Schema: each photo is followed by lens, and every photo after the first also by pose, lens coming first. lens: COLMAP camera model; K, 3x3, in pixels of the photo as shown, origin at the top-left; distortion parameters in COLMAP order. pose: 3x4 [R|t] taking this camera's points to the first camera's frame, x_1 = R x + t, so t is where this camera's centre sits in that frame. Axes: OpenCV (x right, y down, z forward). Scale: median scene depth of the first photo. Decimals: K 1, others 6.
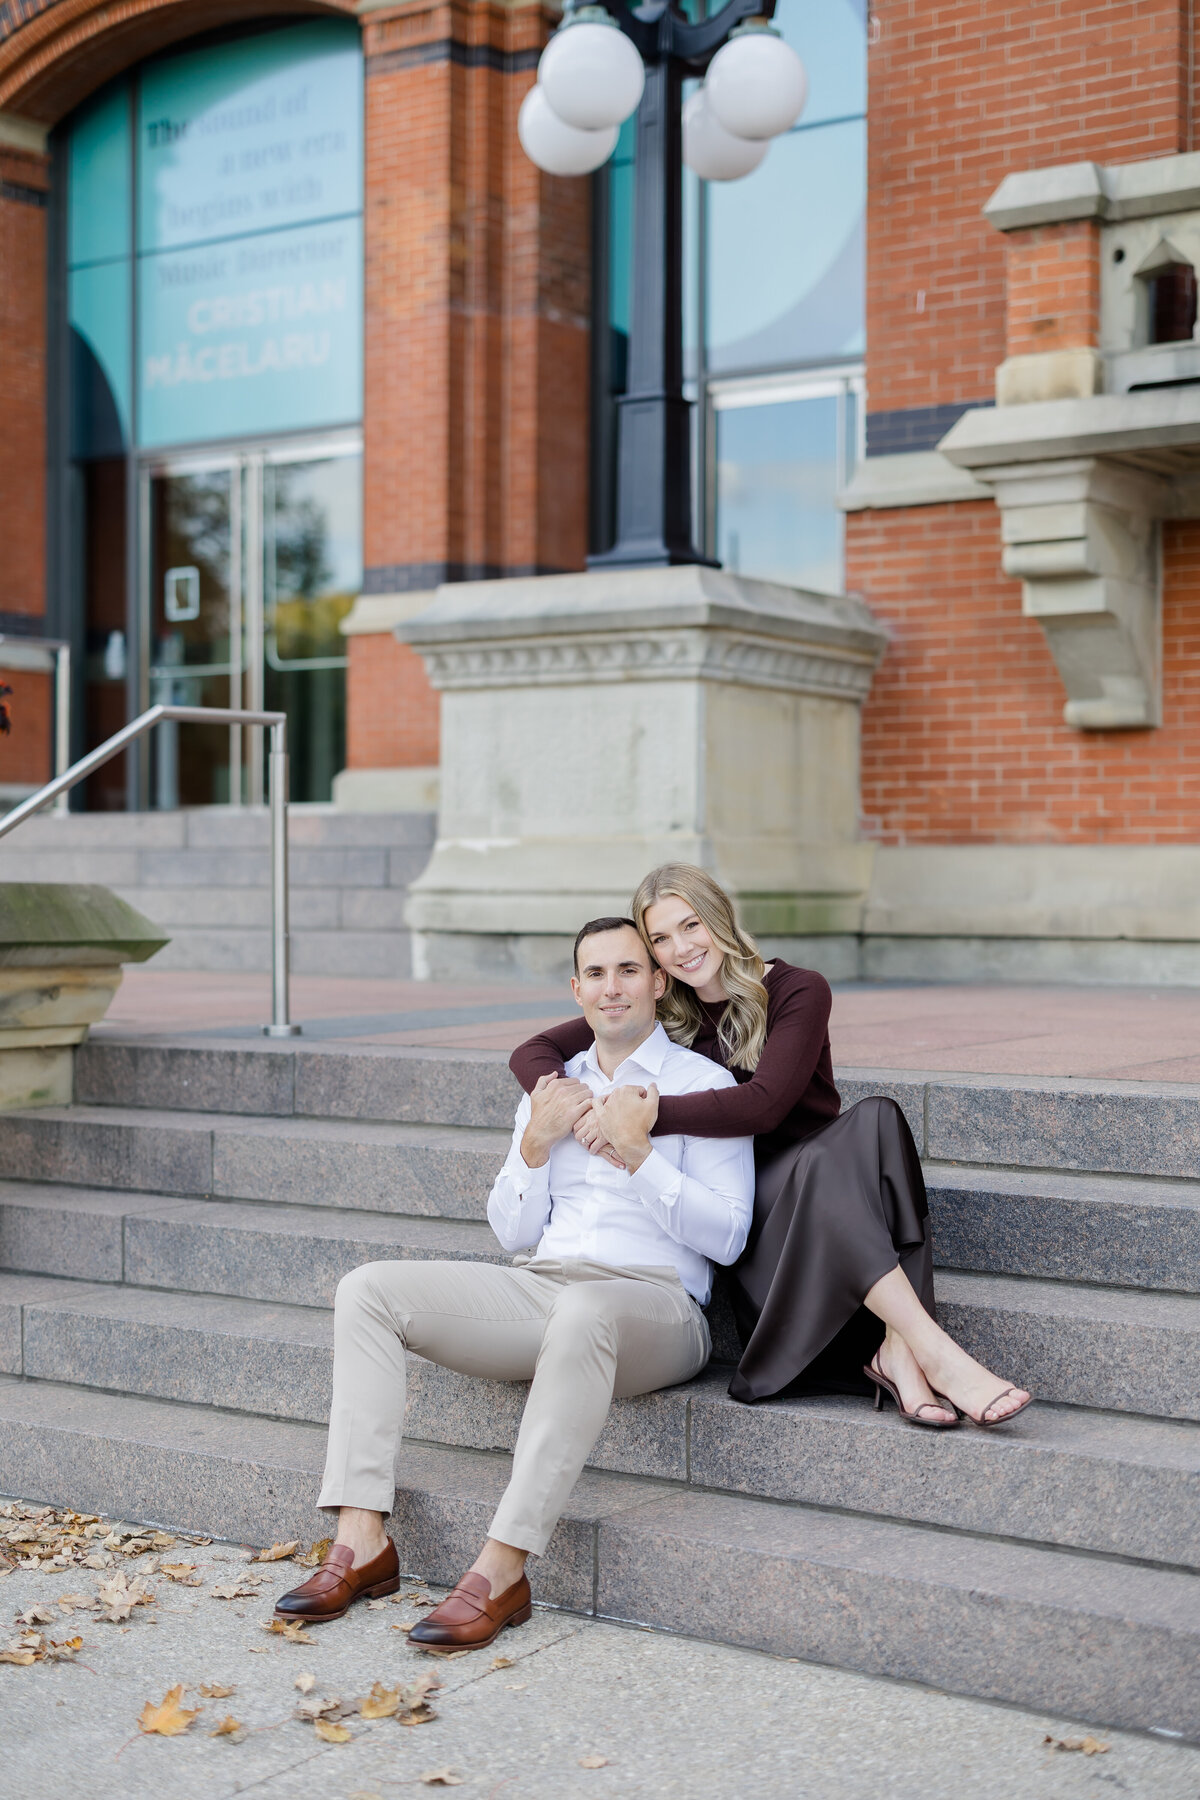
lens RADIAL K [[2655.6, 0, 600.0], [0, 2655.6, 900.0], [0, 0, 1]] dist [0.011984, 0.083295]
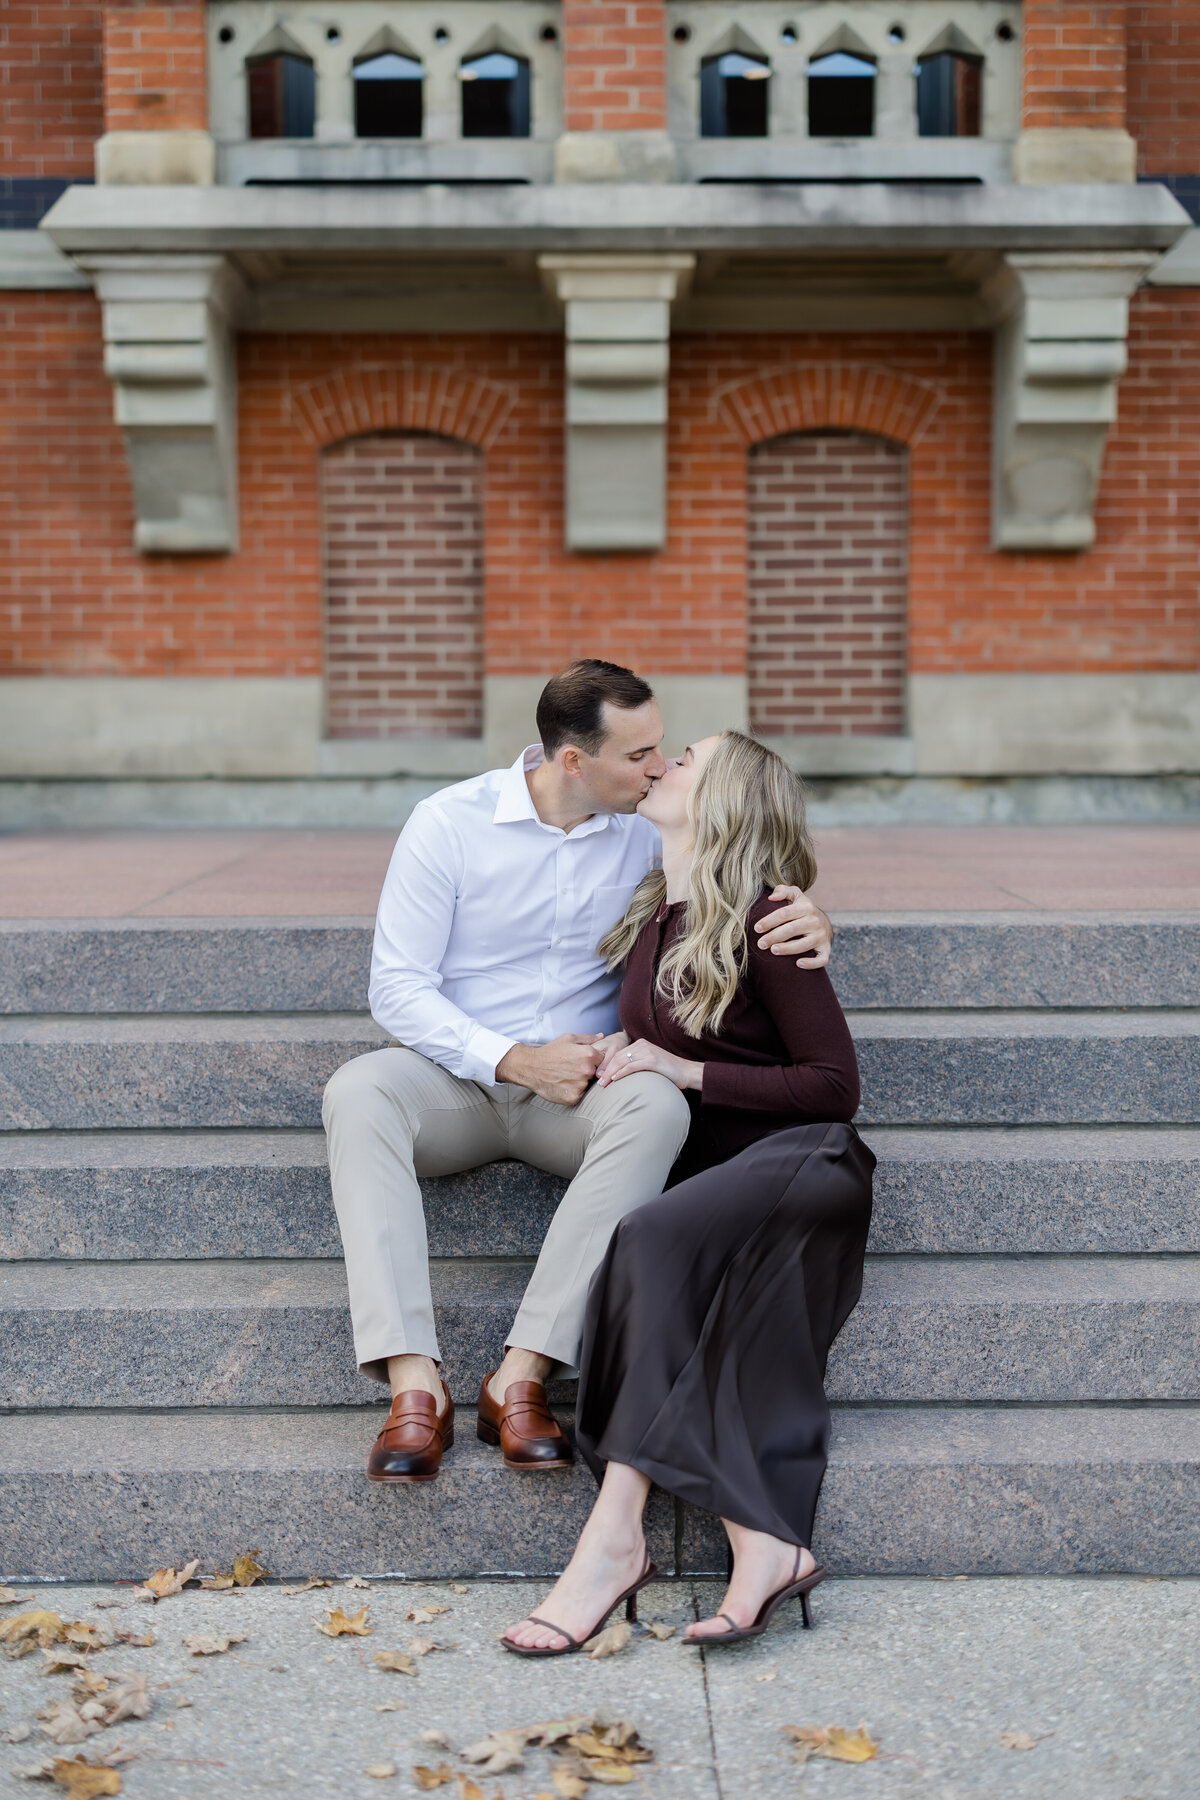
lens RADIAL K [[2590.0, 0, 600.0], [0, 2590.0, 900.0], [0, 0, 1]] dist [0.017846, 0.048006]
pose [[0.803133, -0.044274, 0.594152, -0.431223], [0.011078, 0.998172, 0.059406, 0.008727], [-0.595696, -0.041129, 0.802156, 0.325411]]
